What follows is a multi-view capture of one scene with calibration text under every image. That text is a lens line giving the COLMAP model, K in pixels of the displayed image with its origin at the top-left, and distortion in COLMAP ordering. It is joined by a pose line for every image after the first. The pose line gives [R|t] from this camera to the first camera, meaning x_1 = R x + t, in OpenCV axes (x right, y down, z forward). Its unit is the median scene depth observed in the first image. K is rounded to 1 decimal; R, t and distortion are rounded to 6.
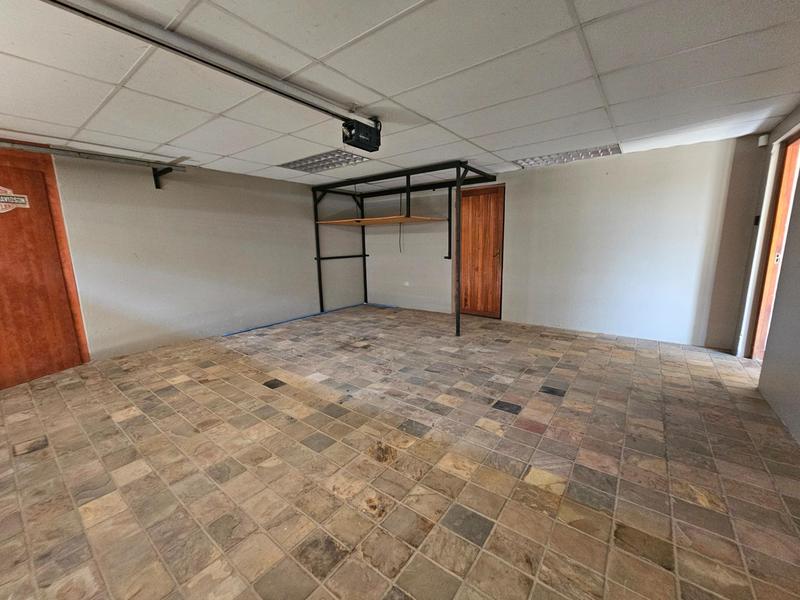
lens RADIAL K [[329.4, 0, 400.0], [0, 329.4, 300.0], [0, 0, 1]] dist [-0.002525, -0.000416]
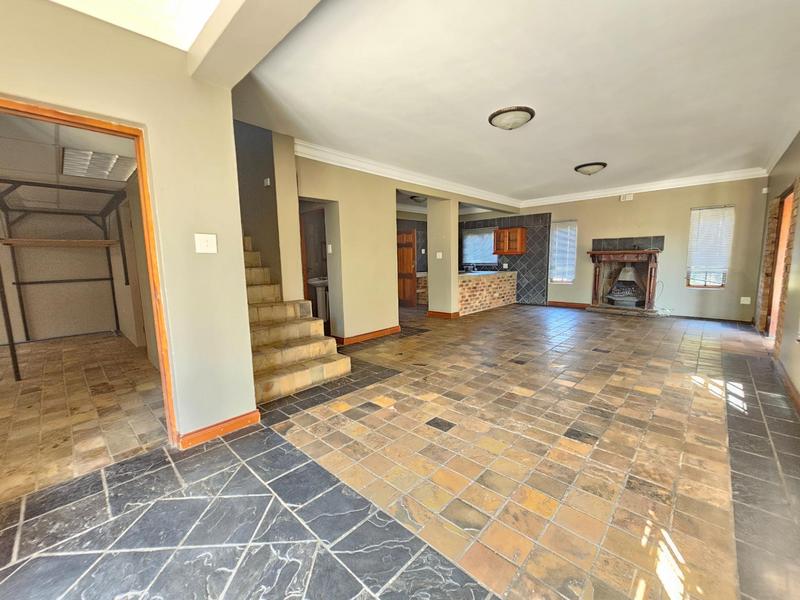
lens RADIAL K [[329.4, 0, 400.0], [0, 329.4, 300.0], [0, 0, 1]] dist [-0.002525, -0.000416]
pose [[0.993168, 0.013379, -0.115922, 0.914532], [-0.018670, 0.998827, -0.044683, -0.055704], [0.115189, 0.046542, 0.992253, 0.198191]]
